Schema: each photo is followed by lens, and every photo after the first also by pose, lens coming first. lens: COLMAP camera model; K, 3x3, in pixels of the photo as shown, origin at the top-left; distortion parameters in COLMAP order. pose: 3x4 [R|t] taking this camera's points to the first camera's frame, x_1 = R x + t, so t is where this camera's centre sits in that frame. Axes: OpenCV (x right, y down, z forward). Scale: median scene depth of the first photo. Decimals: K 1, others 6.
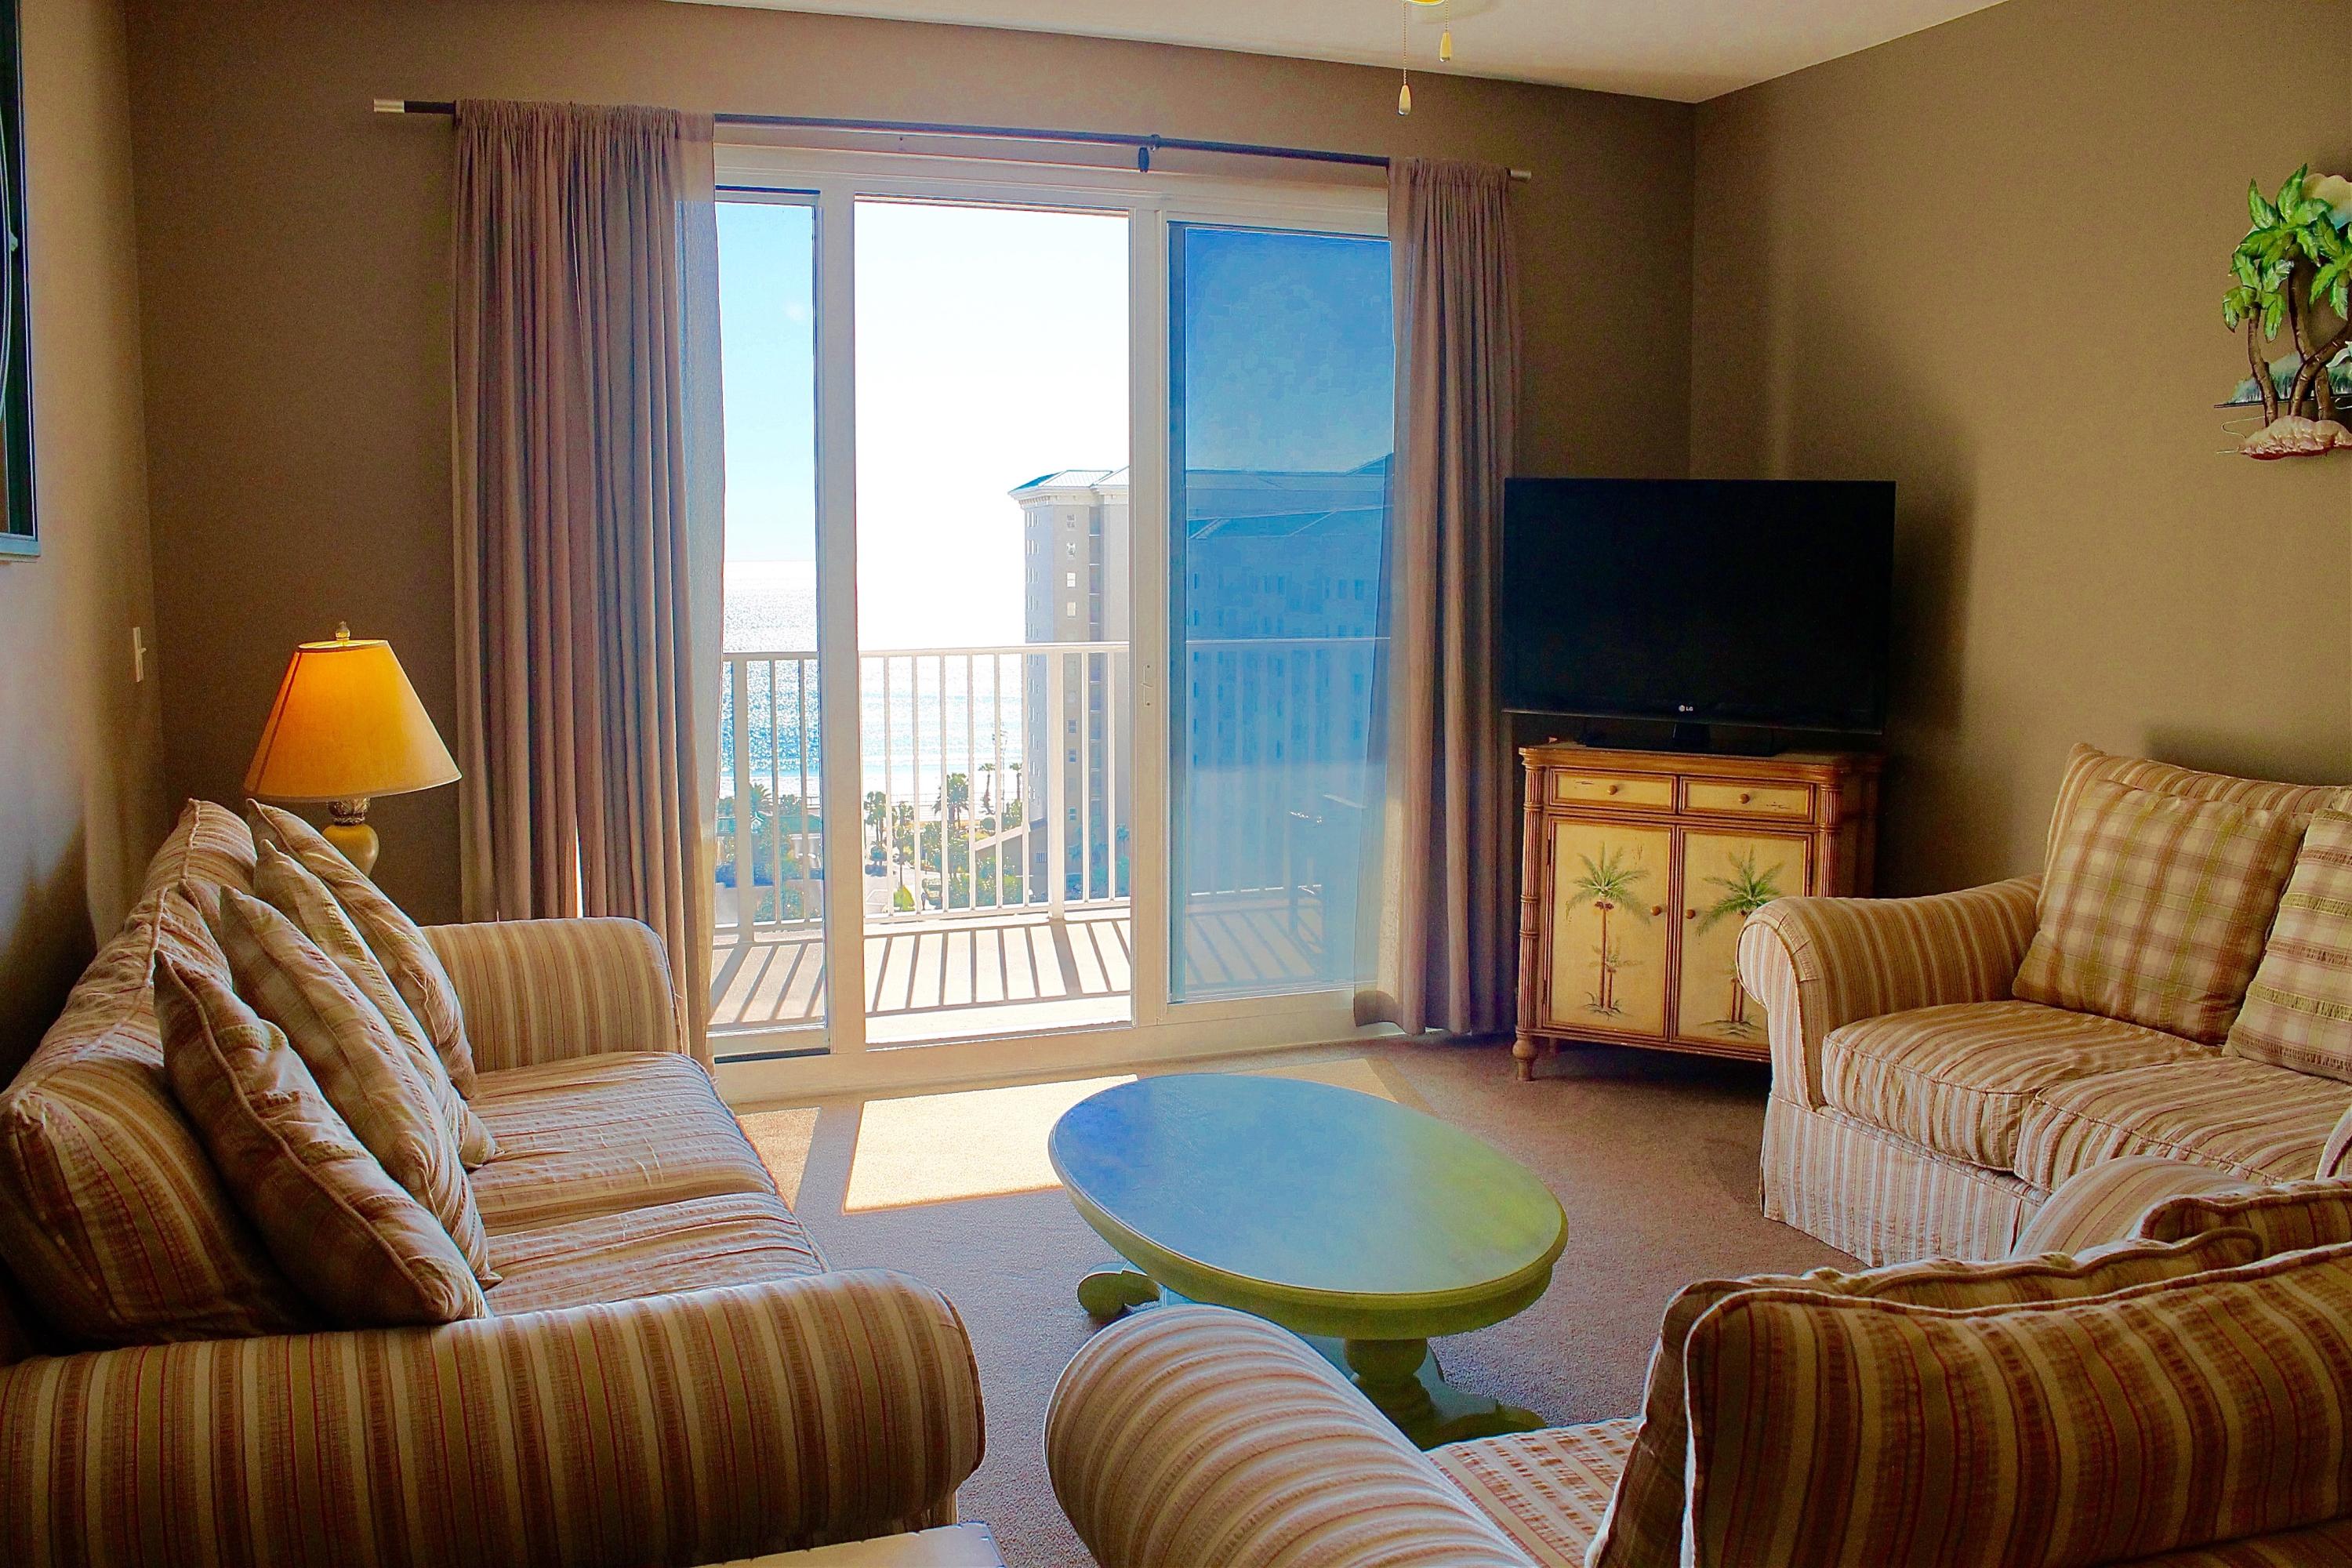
lens RADIAL K [[1986.6, 0, 1172.2], [0, 1986.6, 790.9], [0, 0, 1]] dist [-0.163704, 0.144035]
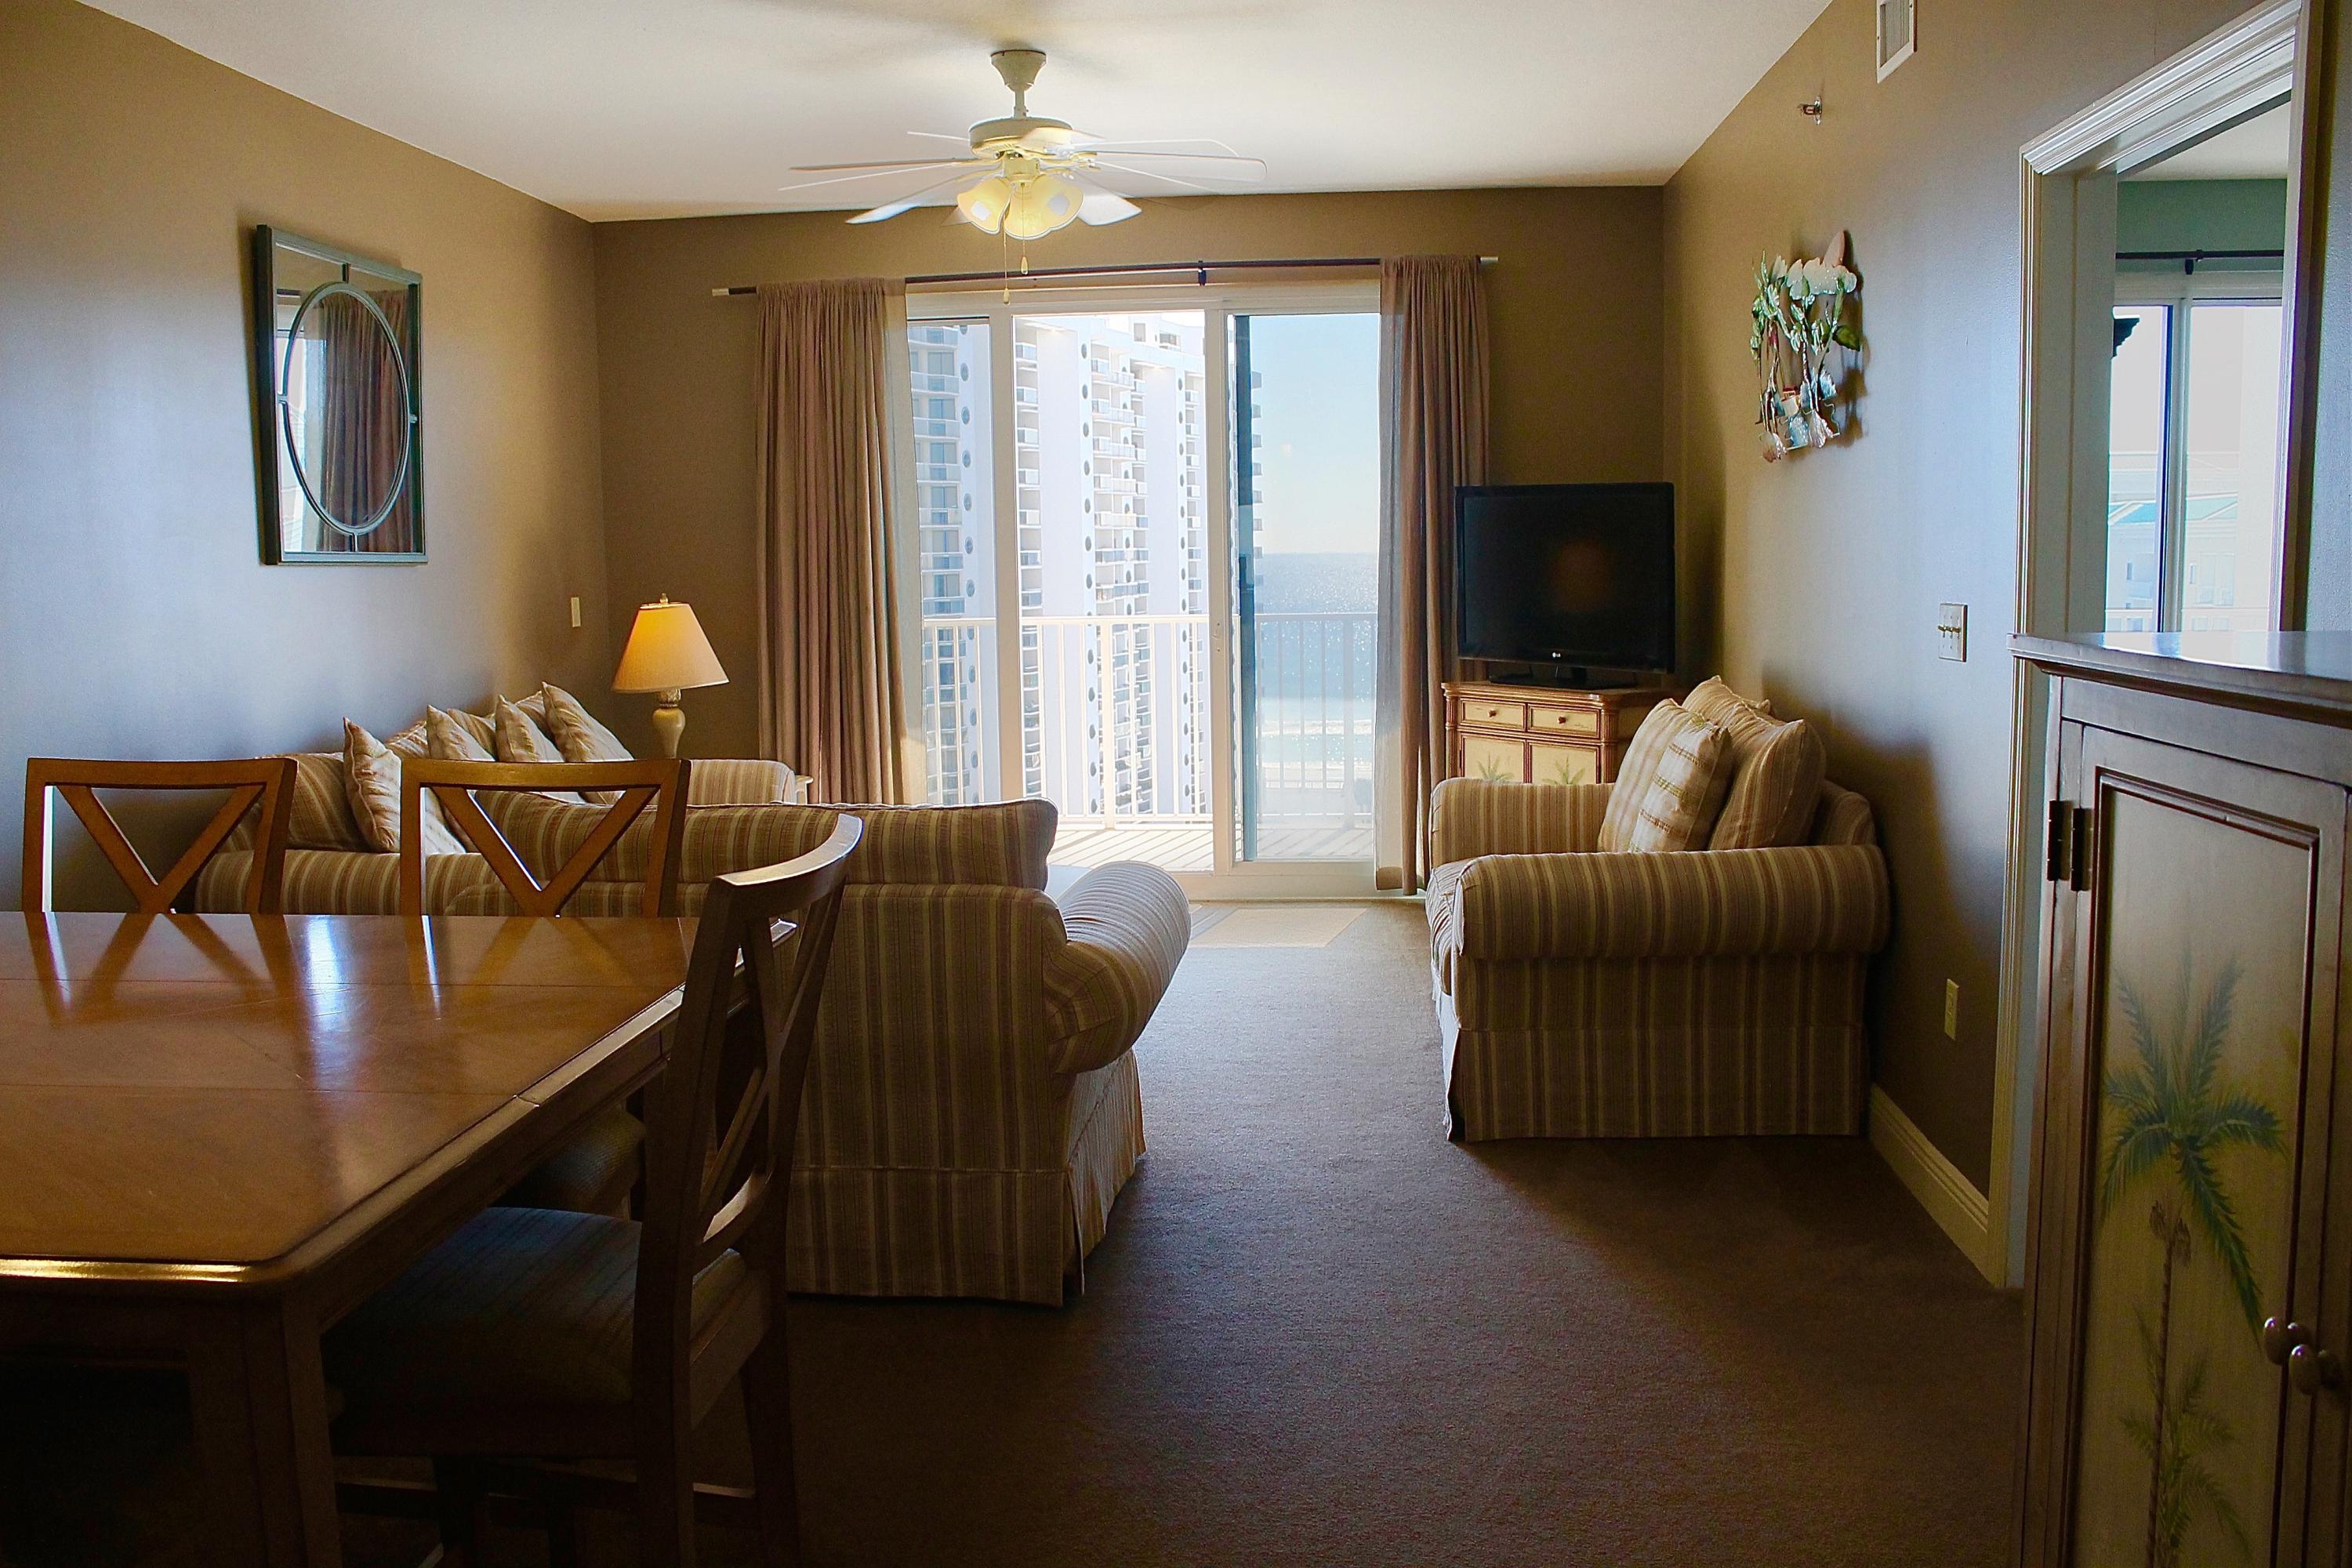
lens RADIAL K [[1986.6, 0, 1172.2], [0, 1986.6, 790.9], [0, 0, 1]] dist [-0.163704, 0.144035]
pose [[0.898405, 0.038263, -0.437498, 0.657346], [-0.034657, 0.999268, 0.016226, 0.040563], [0.437799, 0.000585, 0.899073, -0.349963]]
